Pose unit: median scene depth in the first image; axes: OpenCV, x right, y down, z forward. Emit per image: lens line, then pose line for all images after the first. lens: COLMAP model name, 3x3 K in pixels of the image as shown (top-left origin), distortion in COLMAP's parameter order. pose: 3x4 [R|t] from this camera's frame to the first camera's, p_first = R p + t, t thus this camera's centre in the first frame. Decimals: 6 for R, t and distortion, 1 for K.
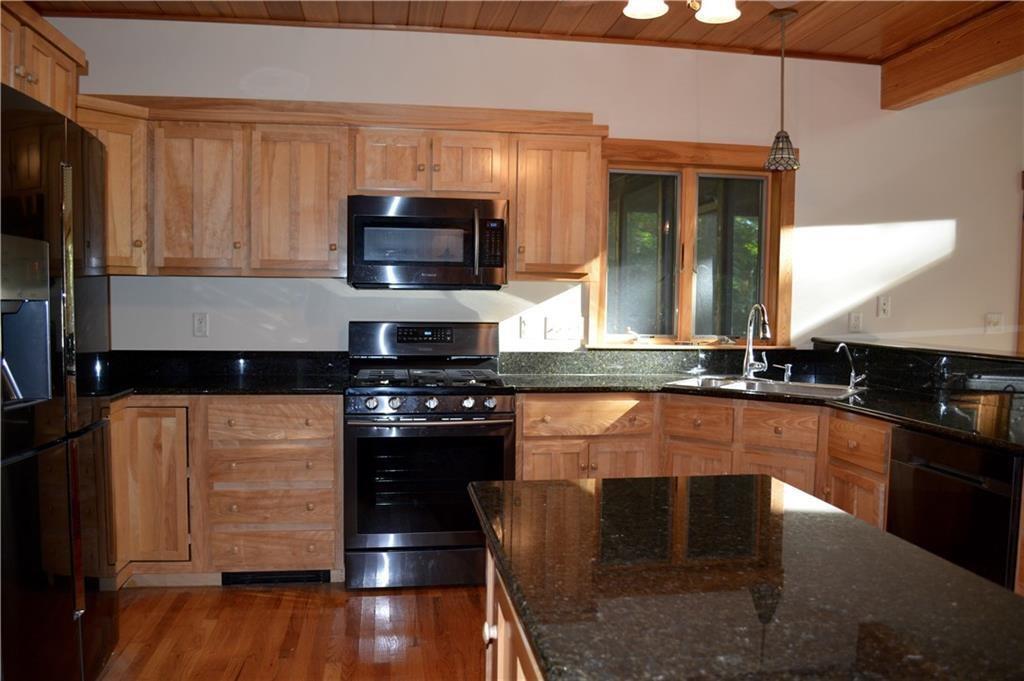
lens RADIAL K [[863.9, 0, 512.0], [0, 863.9, 340.5], [0, 0, 1]] dist [-0.008866, -0.000711]
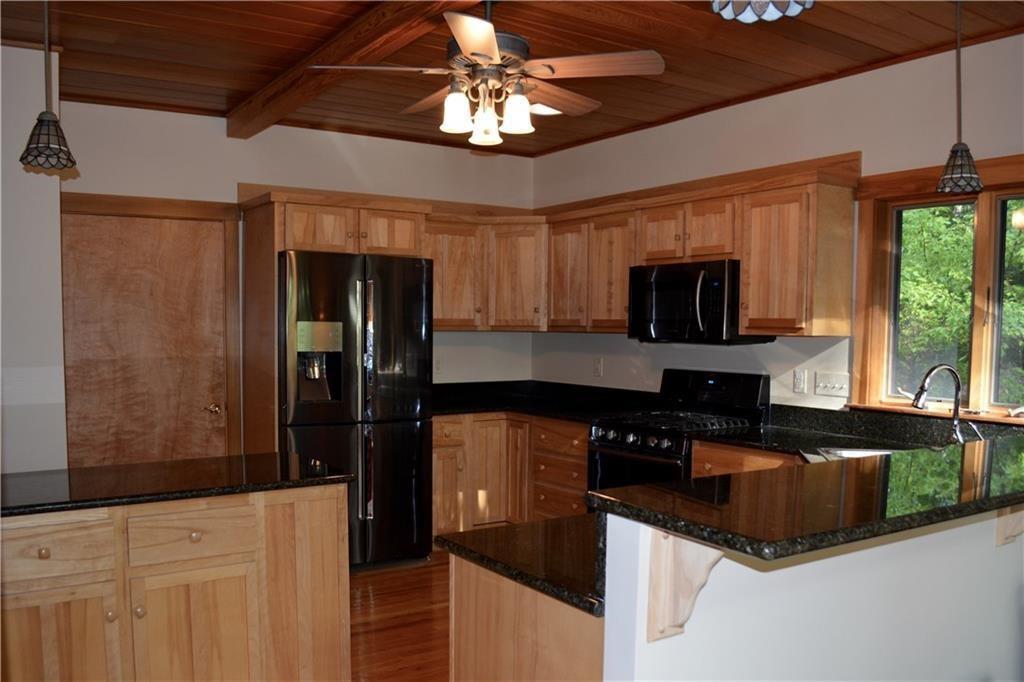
lens RADIAL K [[863.9, 0, 512.0], [0, 863.9, 341.0], [0, 0, 1]] dist [-0.008866, -0.000711]
pose [[0.435765, 0.011604, -0.899986, 0.826582], [-0.051737, 0.998587, -0.012176, -0.037033], [0.898572, 0.051868, 0.435749, 0.312212]]
